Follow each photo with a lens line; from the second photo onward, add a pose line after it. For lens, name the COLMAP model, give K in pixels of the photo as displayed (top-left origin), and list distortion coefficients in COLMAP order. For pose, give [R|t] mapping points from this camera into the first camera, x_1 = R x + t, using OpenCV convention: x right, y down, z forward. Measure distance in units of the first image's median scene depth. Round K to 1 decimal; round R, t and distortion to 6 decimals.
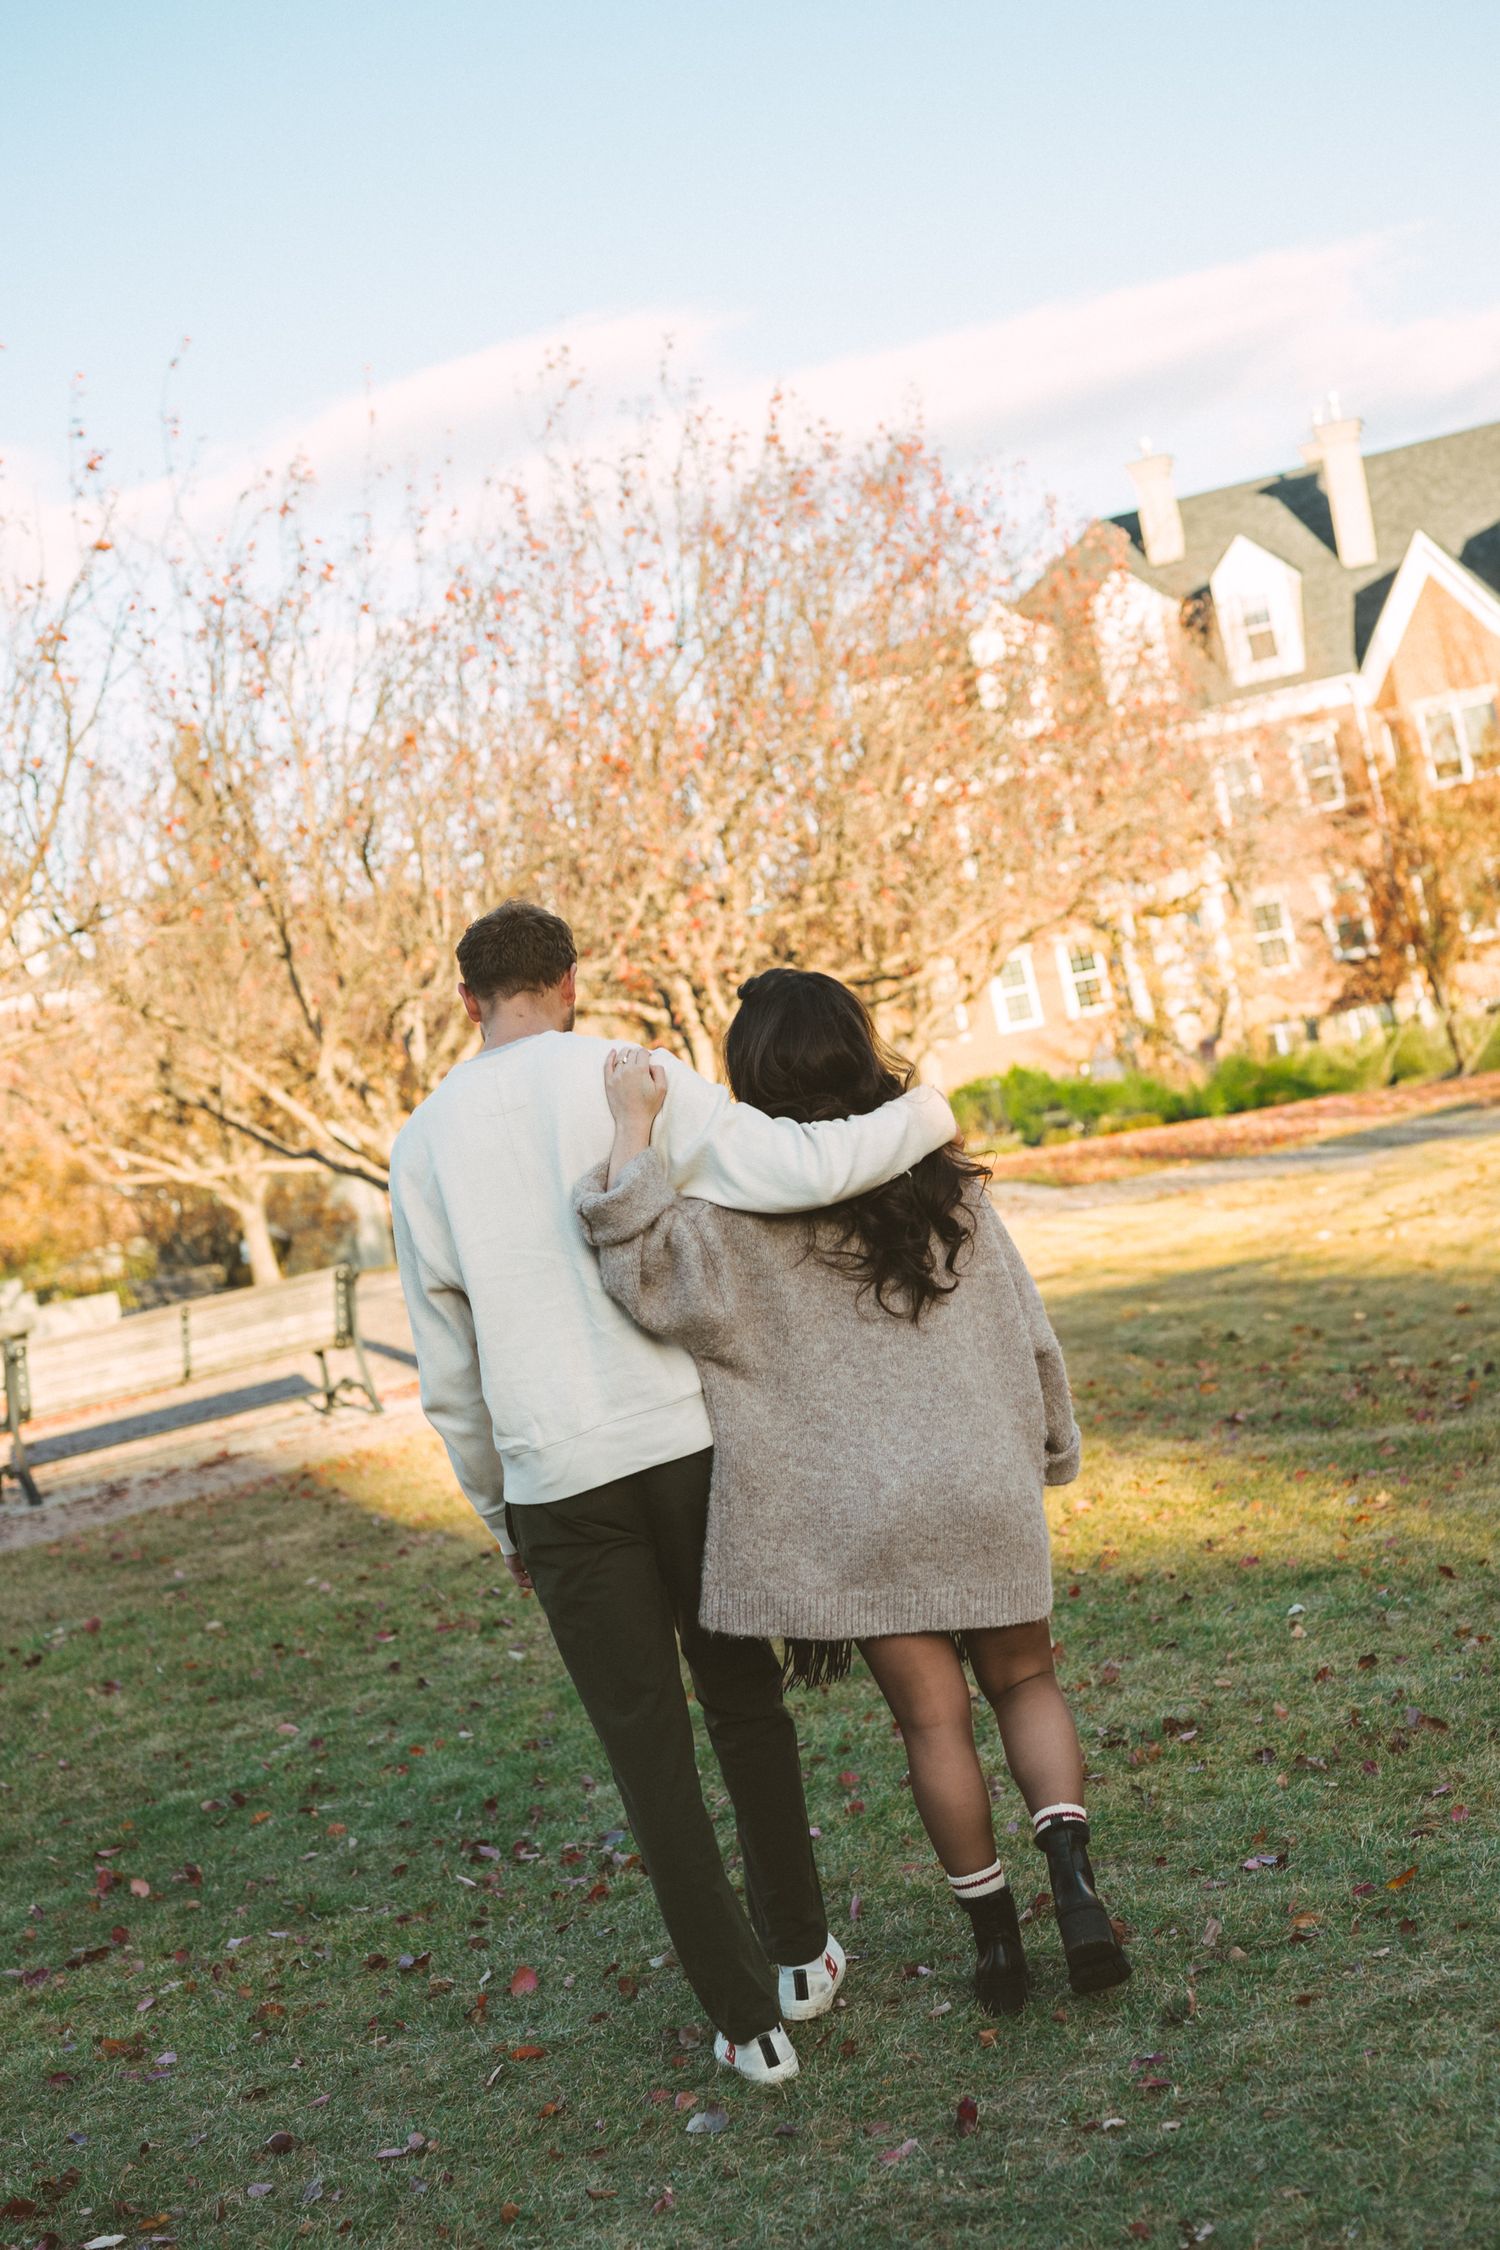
lens RADIAL K [[3318.3, 0, 750.0], [0, 3318.3, 1125.0], [0, 0, 1]] dist [-0.003024, -0.020872]
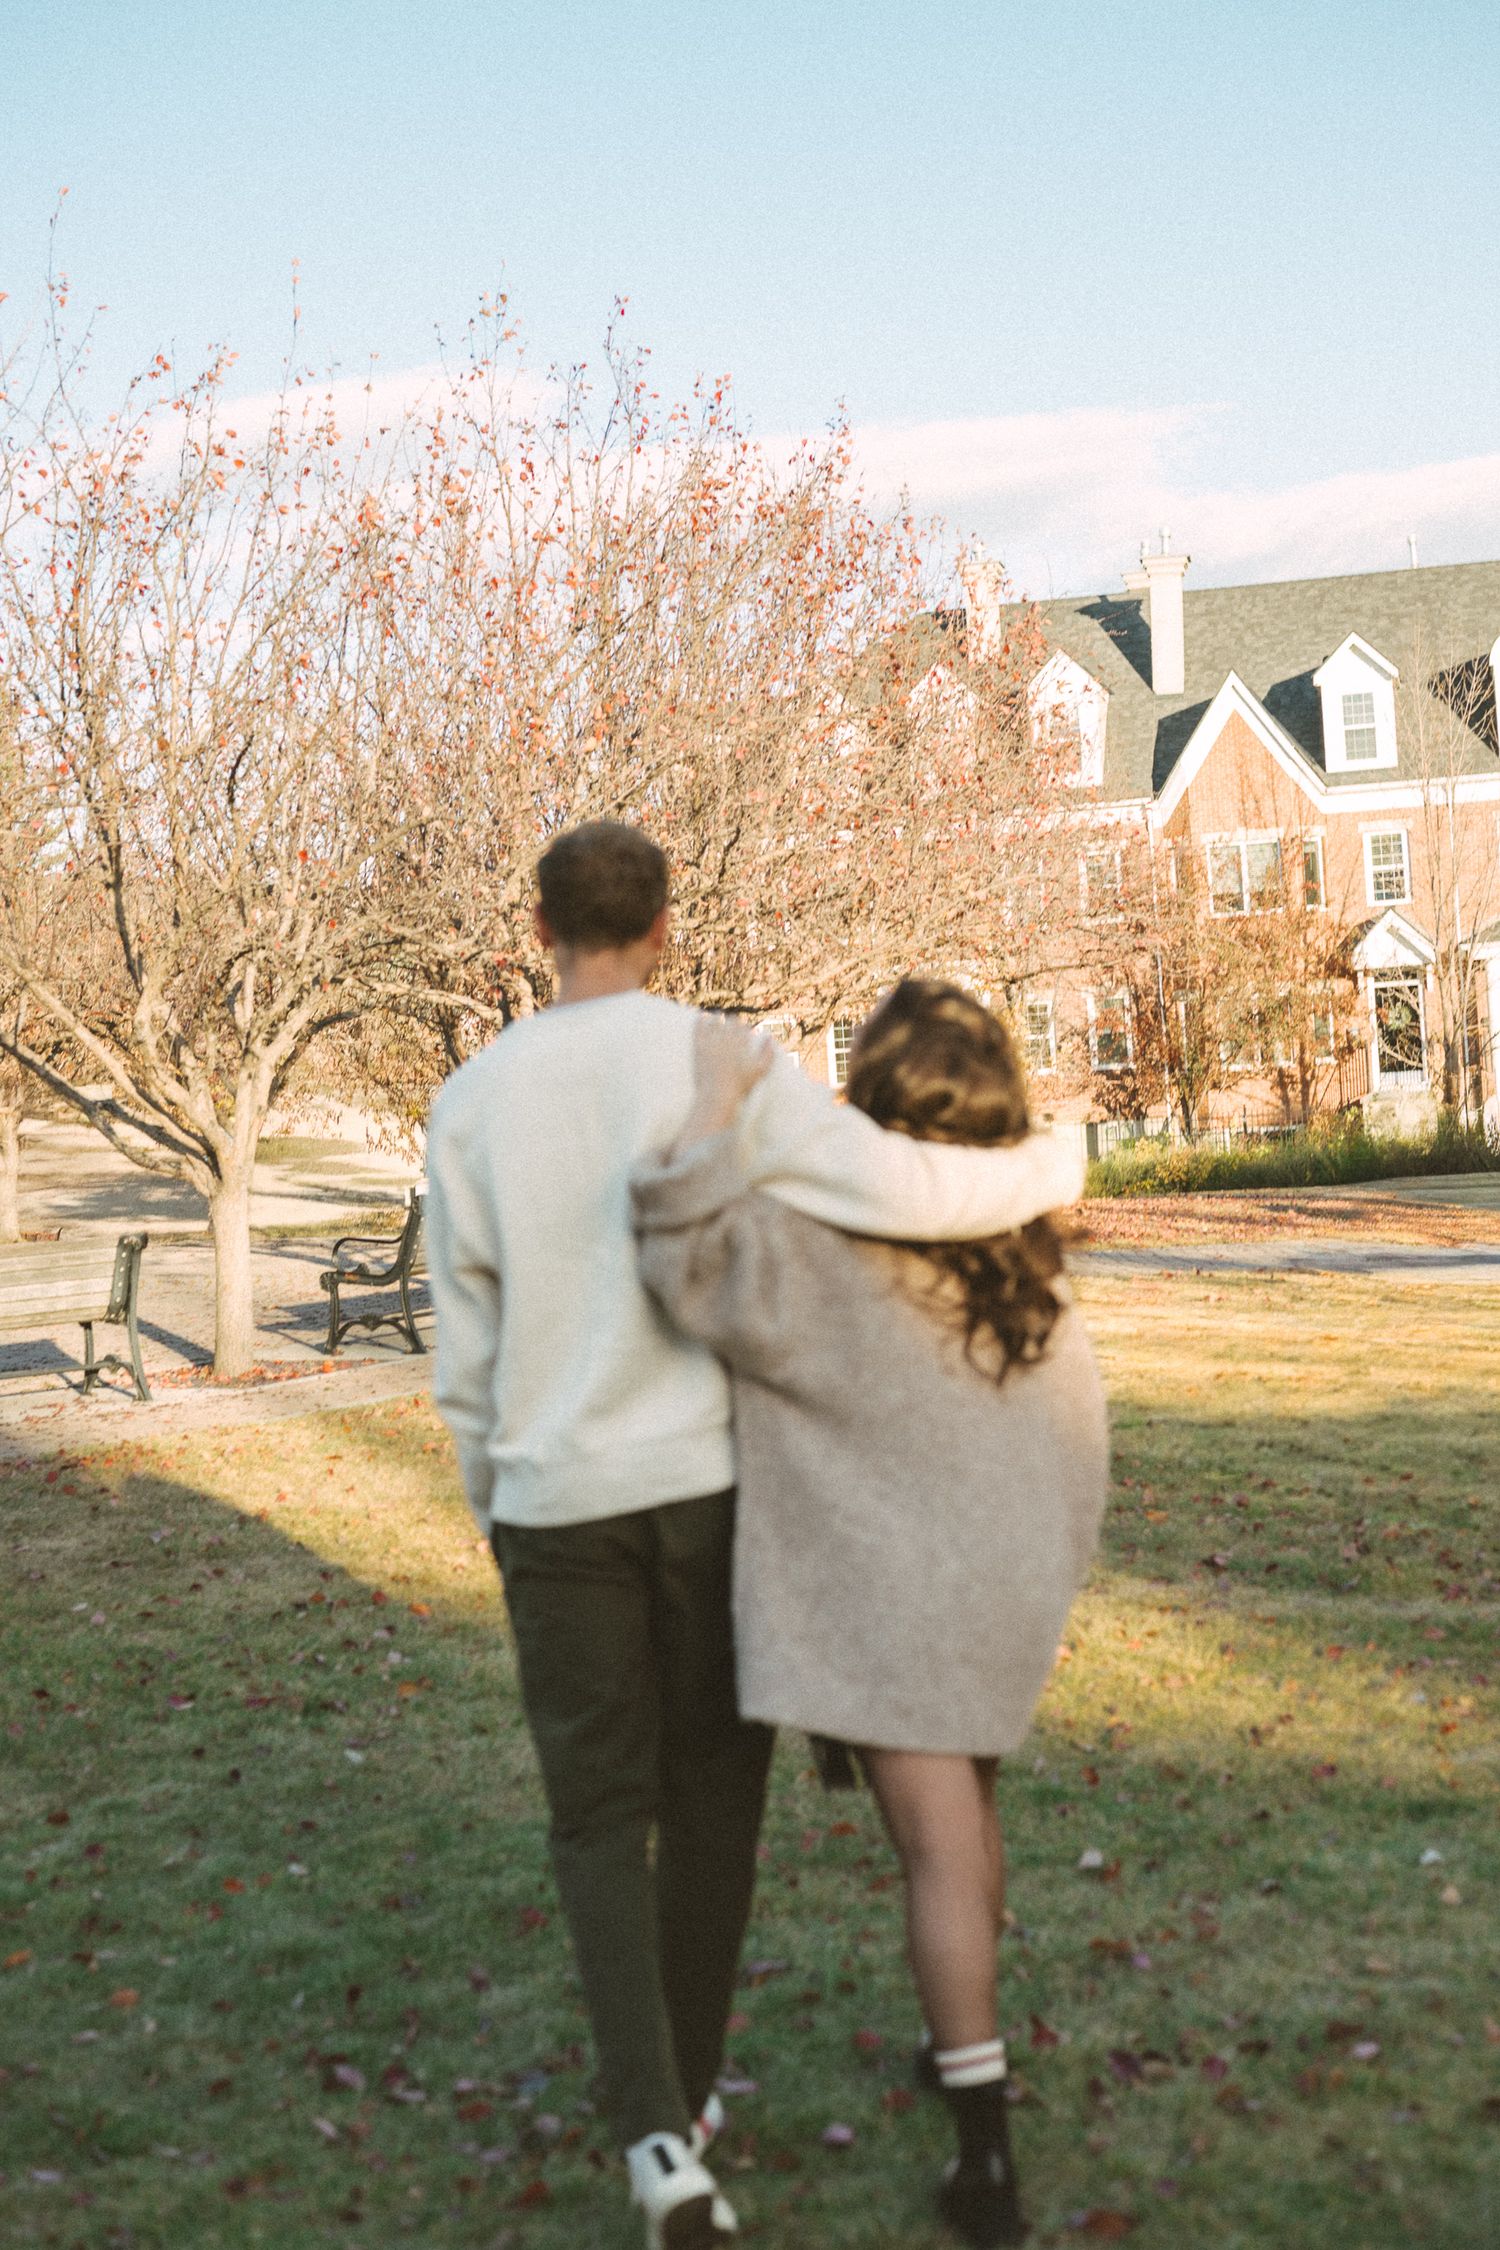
lens RADIAL K [[3220.0, 0, 754.8], [0, 3220.0, 1005.9], [0, 0, 1]] dist [-0.009111, 0.030404]
pose [[0.986452, 0.145287, 0.076187, -0.046340], [-0.141246, 0.988388, -0.056022, 0.010218], [-0.083441, 0.044502, 0.995519, 0.171460]]
